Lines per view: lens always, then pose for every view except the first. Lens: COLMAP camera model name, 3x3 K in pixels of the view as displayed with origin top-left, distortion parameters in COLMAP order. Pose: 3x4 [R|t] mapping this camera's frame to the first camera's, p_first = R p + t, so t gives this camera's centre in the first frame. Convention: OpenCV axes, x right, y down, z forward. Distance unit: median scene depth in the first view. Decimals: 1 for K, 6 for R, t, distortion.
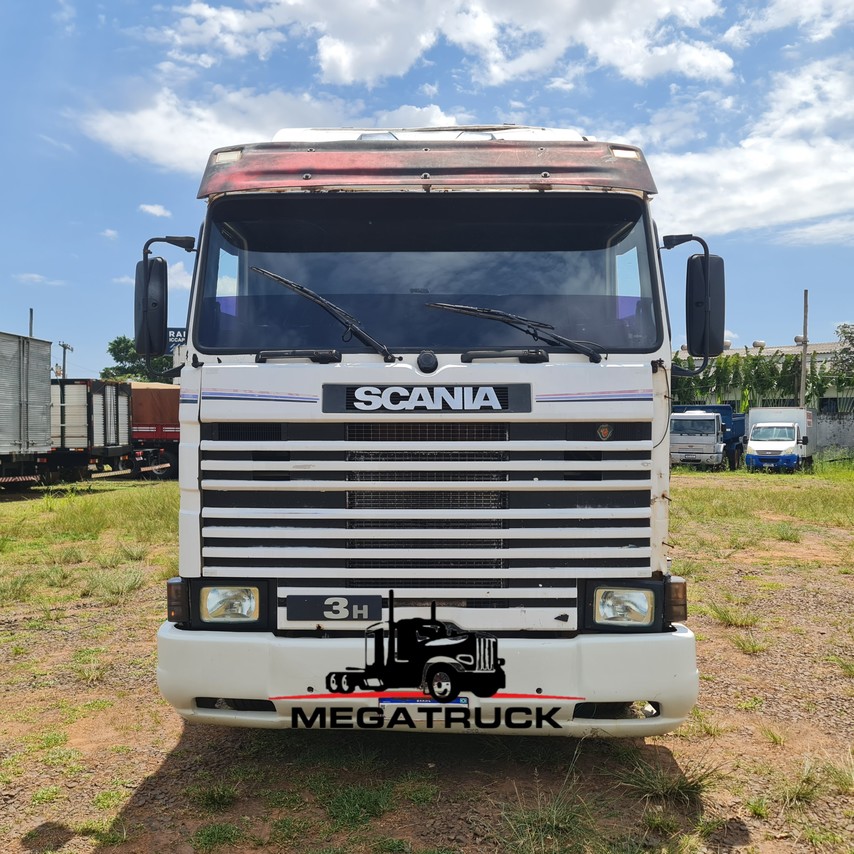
lens RADIAL K [[888.6, 0, 427.0], [0, 888.6, 442.1], [0, 0, 1]] dist [-0.000305, 0.127511]
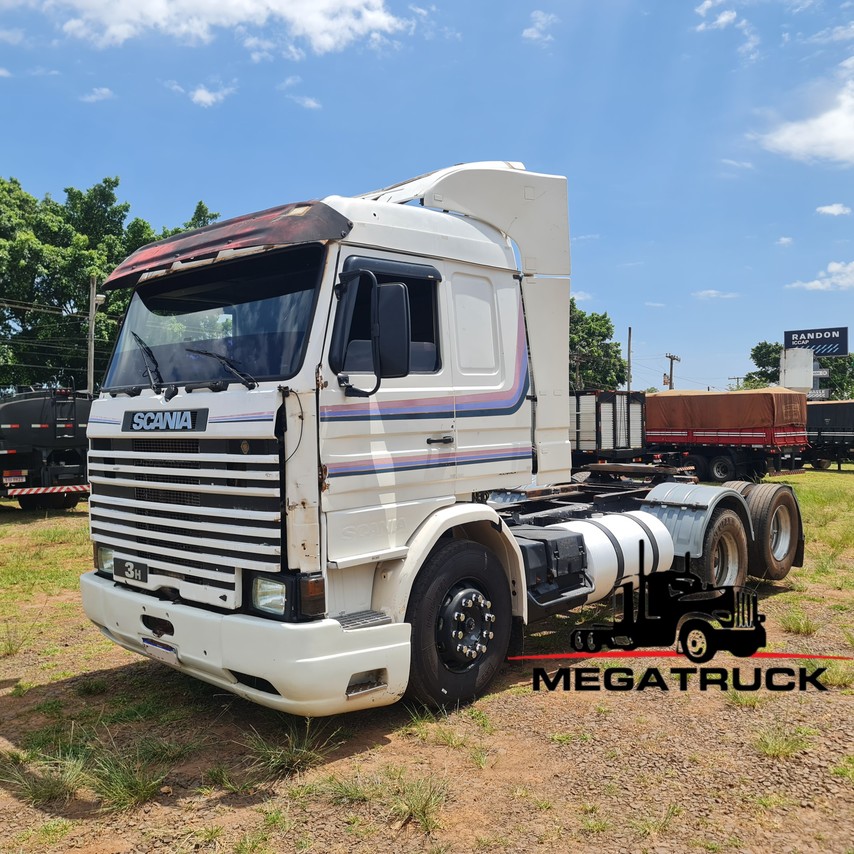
lens RADIAL K [[846.5, 0, 427.0], [0, 846.5, 427.0], [0, 0, 1]] dist [0.050187, -0.014083]
pose [[0.735556, -0.004343, -0.677449, 1.152656], [-0.009125, 0.999825, -0.016318, -0.022032], [0.677402, 0.018184, 0.735388, 0.317282]]
